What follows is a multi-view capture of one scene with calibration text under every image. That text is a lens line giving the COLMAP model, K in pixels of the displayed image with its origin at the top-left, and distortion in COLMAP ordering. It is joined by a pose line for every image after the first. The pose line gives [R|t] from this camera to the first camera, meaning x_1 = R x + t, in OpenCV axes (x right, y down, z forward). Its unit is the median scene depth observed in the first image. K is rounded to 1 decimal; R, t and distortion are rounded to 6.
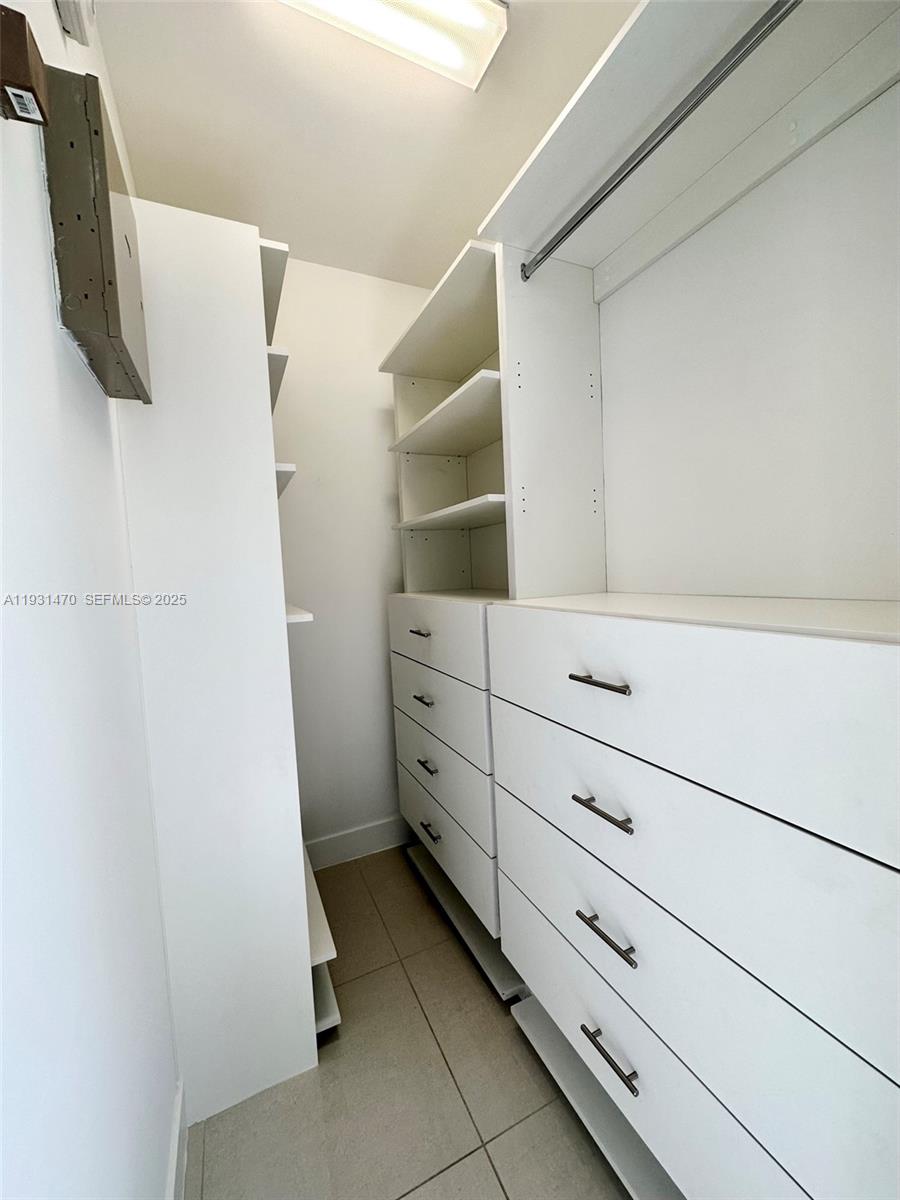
lens RADIAL K [[478.9, 0, 450.0], [0, 478.9, 600.0], [0, 0, 1]] dist [-0.000241, 0.000105]
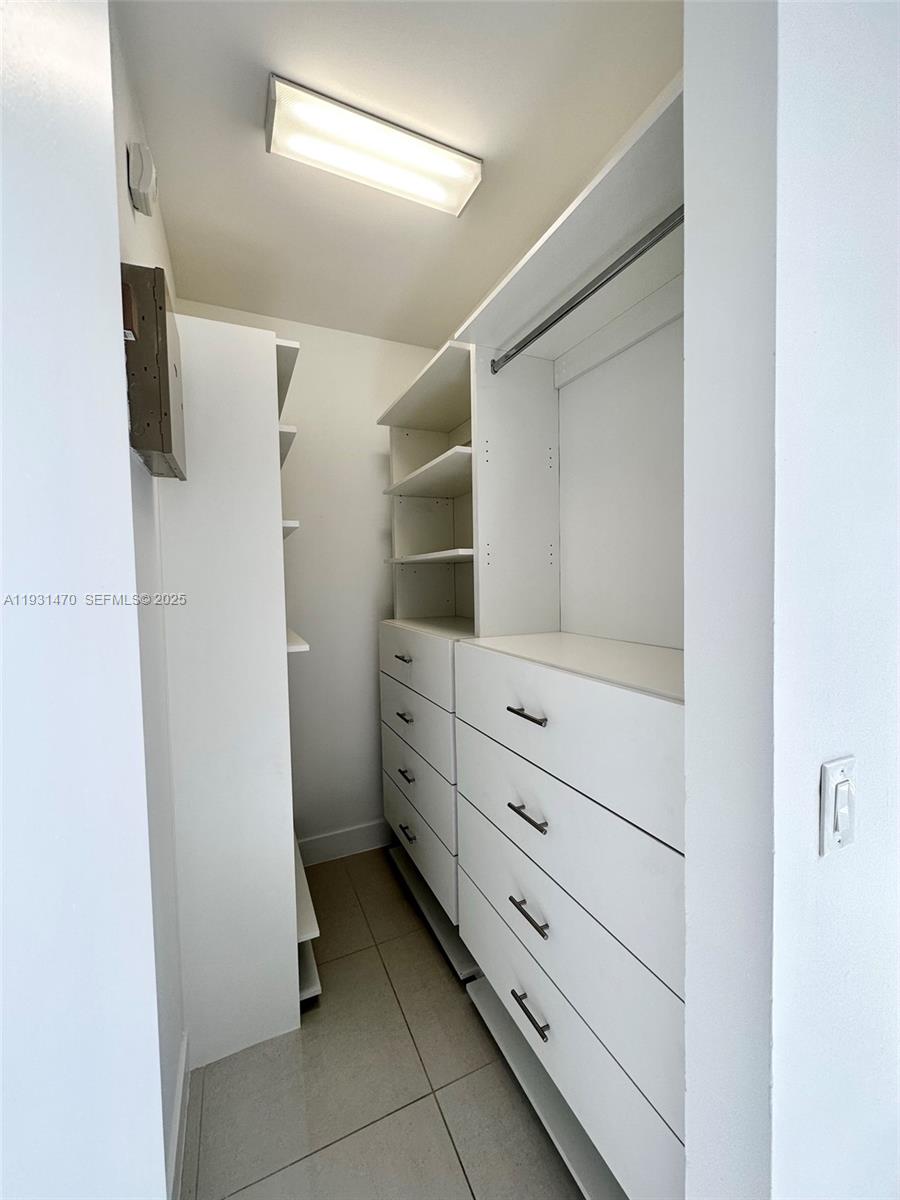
lens RADIAL K [[478.9, 0, 450.0], [0, 478.9, 600.0], [0, 0, 1]] dist [-0.000241, 0.000105]
pose [[0.999509, 0.029867, -0.009452, 0.071507], [-0.030018, 0.999416, -0.016321, -0.071629], [0.008959, 0.016597, 0.999822, -0.191034]]
